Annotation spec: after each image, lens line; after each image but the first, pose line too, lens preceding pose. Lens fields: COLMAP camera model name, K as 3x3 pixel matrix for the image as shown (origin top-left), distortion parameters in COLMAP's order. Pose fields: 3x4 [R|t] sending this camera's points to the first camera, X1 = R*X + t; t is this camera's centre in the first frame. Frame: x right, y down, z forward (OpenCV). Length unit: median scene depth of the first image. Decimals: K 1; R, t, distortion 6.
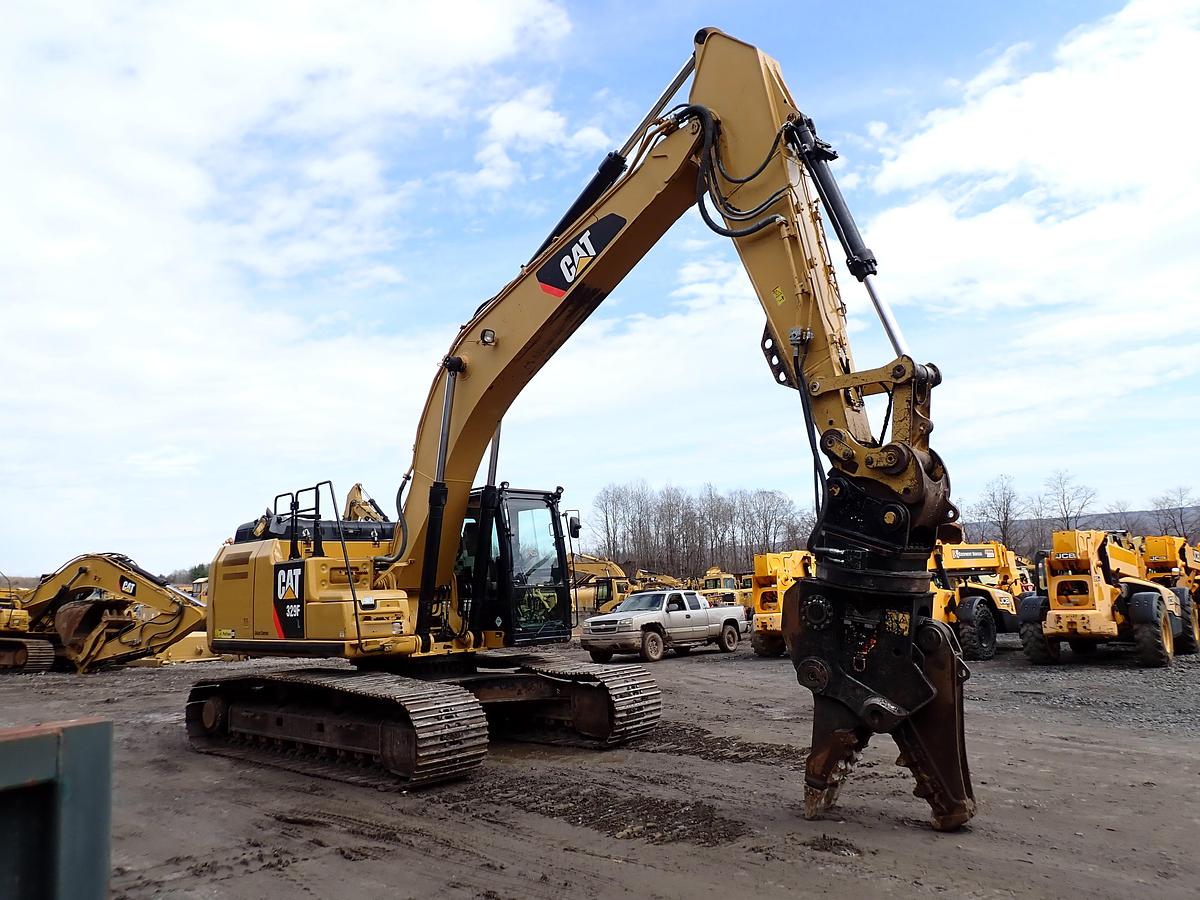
lens RADIAL K [[893.7, 0, 600.0], [0, 893.7, 450.0], [0, 0, 1]] dist [-0.005961, -0.009192]
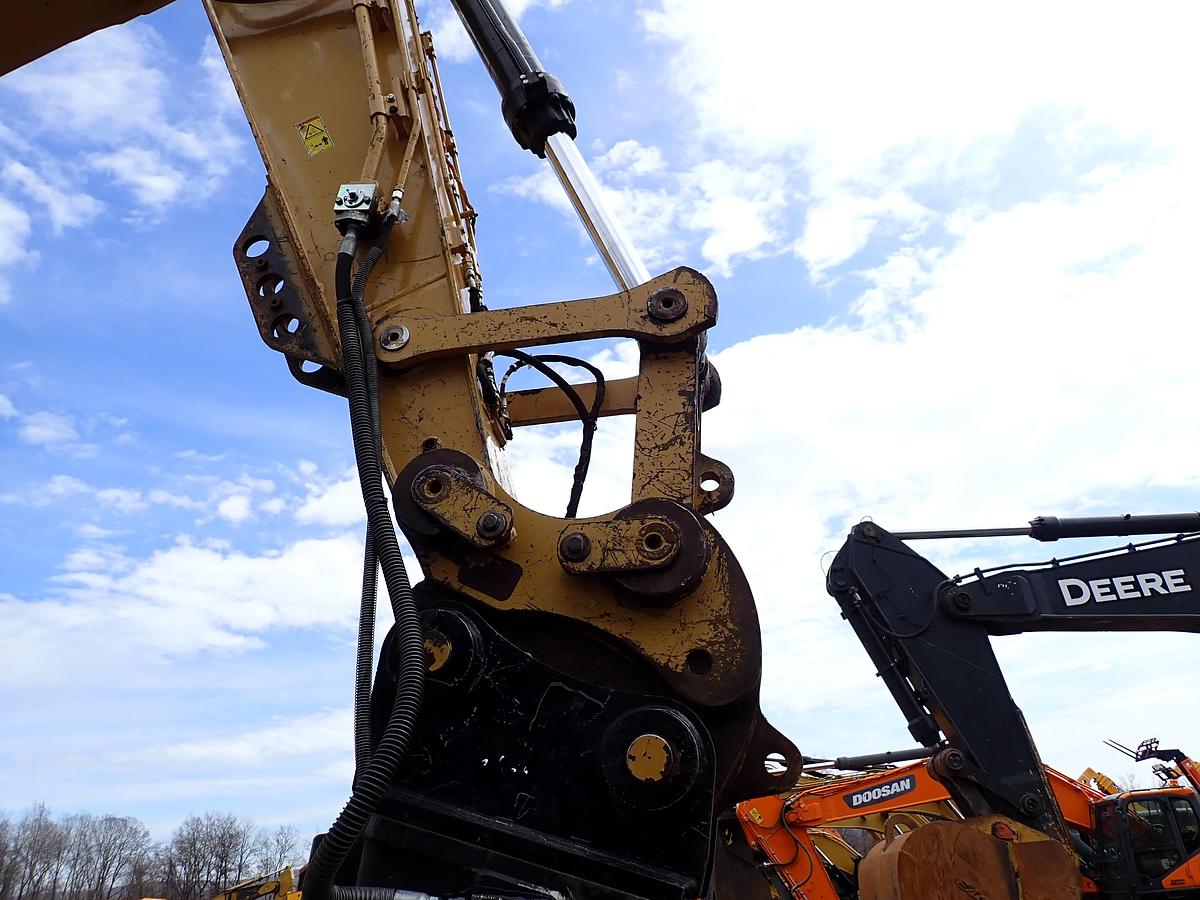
lens RADIAL K [[819.1, 0, 564.6], [0, 819.1, 478.0], [0, 0, 1]] dist [-0.002477, -0.002974]
pose [[0.794509, 0.264034, 0.546847, 0.138624], [-0.054145, 0.927742, -0.369274, 0.082360], [-0.604834, 0.263782, 0.751395, 0.742764]]
